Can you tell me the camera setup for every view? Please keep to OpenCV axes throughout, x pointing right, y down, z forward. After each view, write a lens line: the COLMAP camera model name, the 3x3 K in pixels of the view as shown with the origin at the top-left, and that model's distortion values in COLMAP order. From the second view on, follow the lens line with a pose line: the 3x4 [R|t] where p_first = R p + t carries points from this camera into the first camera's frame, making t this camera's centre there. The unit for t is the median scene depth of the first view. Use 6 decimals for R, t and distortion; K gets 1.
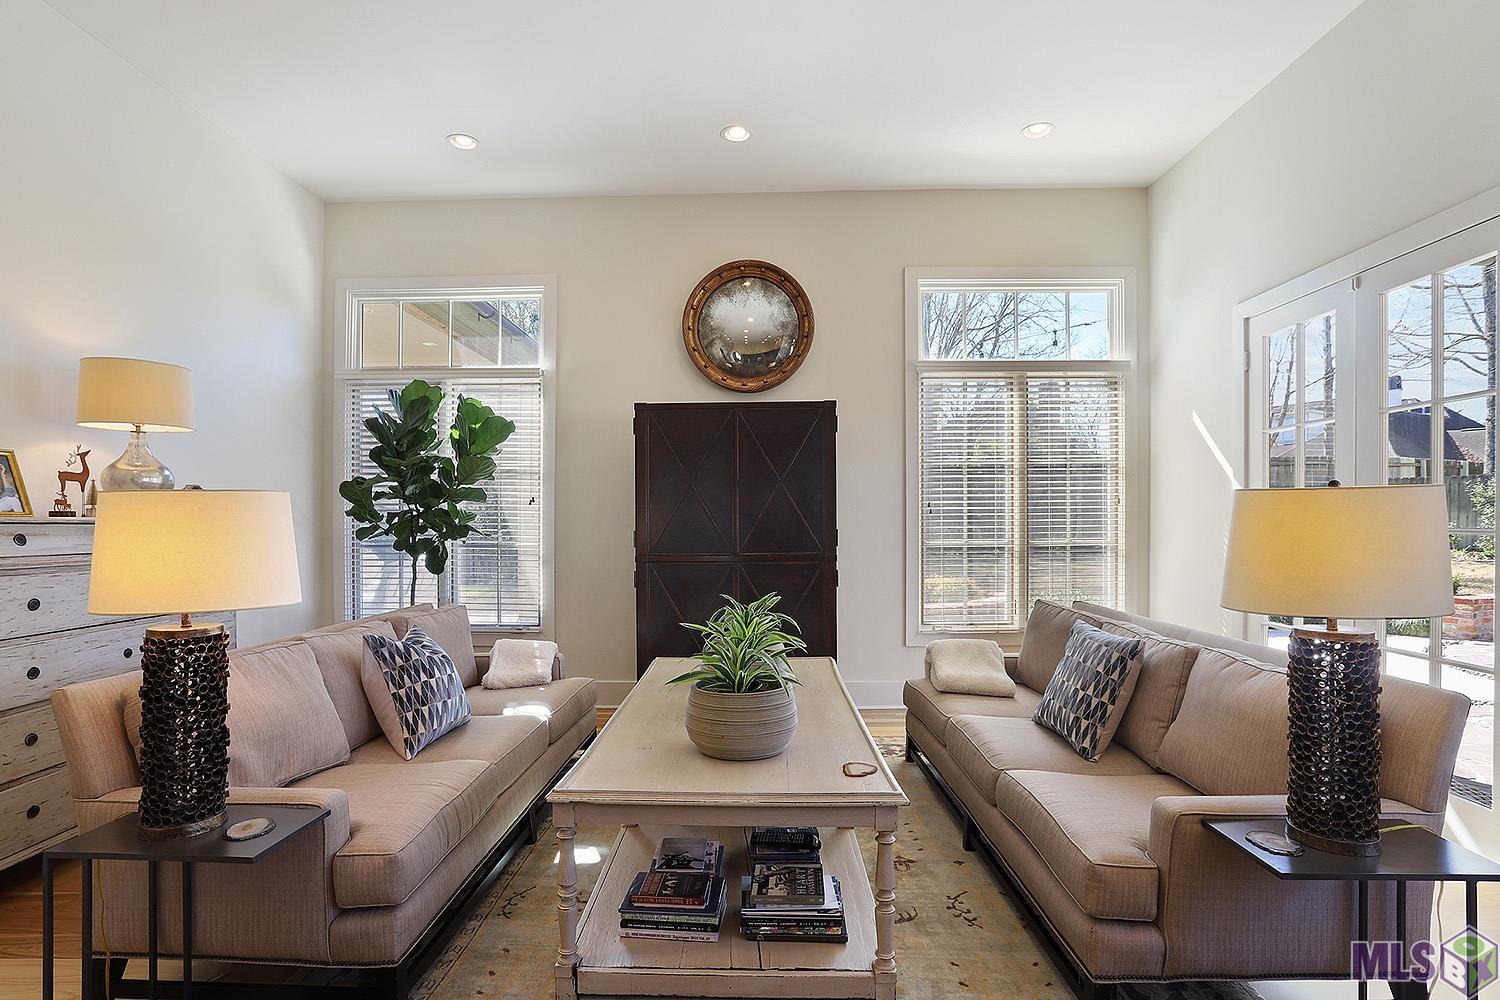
lens RADIAL K [[761.5, 0, 751.8], [0, 761.5, 513.9], [0, 0, 1]] dist [0.001546, 0.002285]
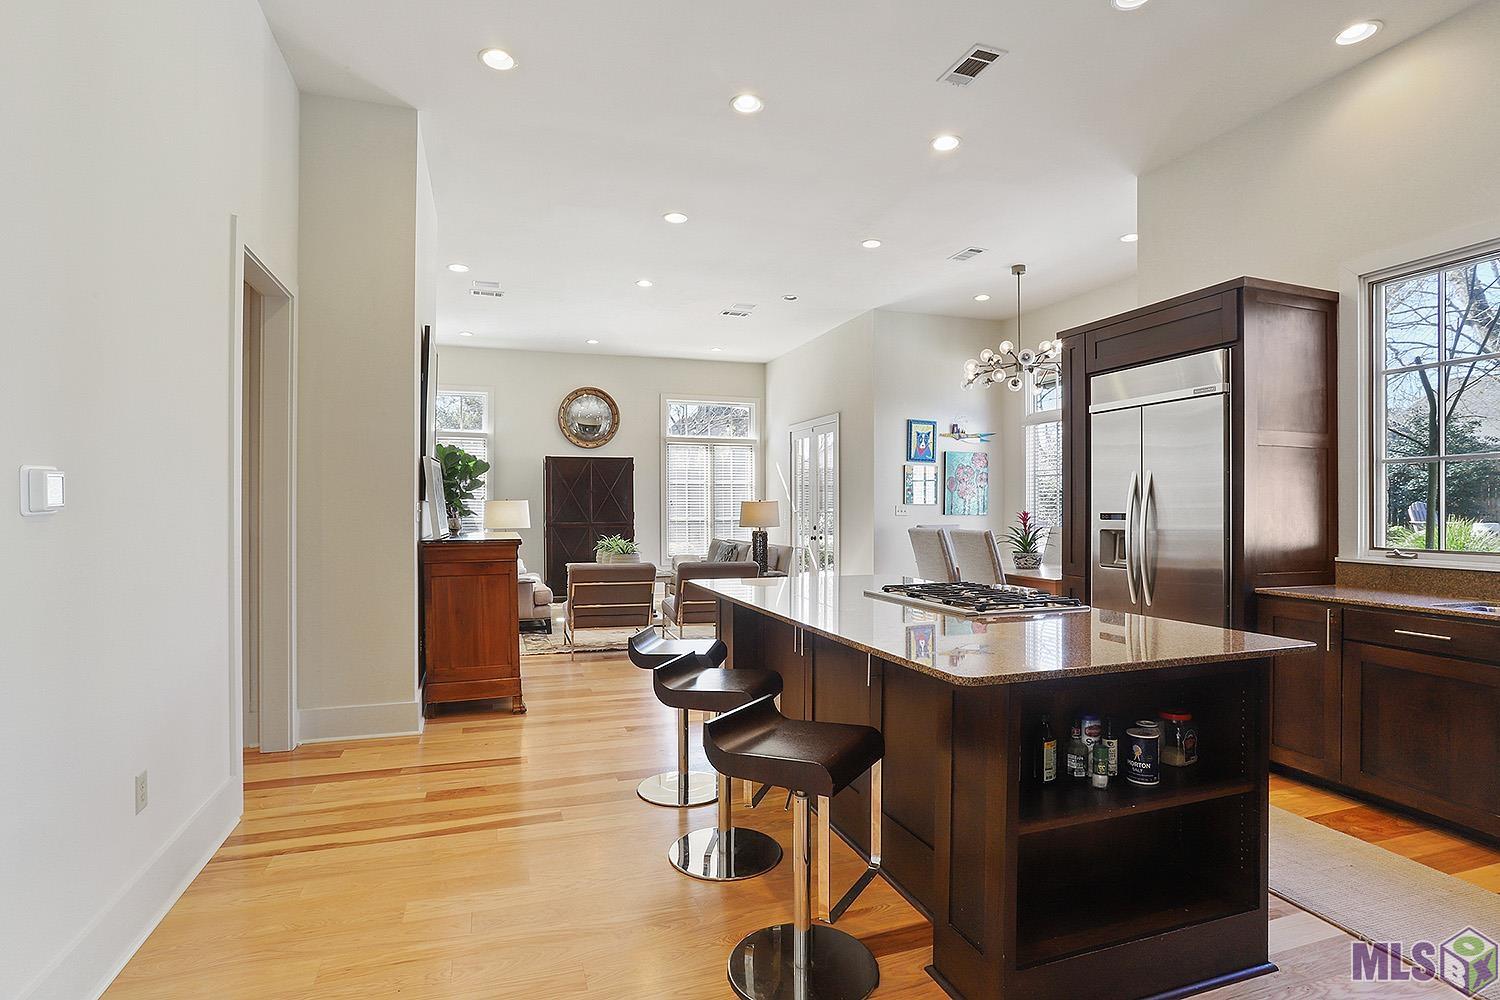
lens RADIAL K [[761.5, 0, 754.4], [0, 761.5, 507.4], [0, 0, 1]] dist [0.001546, 0.002285]
pose [[0.936402, 0.003918, 0.350909, -0.319801], [-0.007446, 0.999934, 0.008705, -0.016319], [-0.350851, -0.010764, 0.936369, -1.167115]]
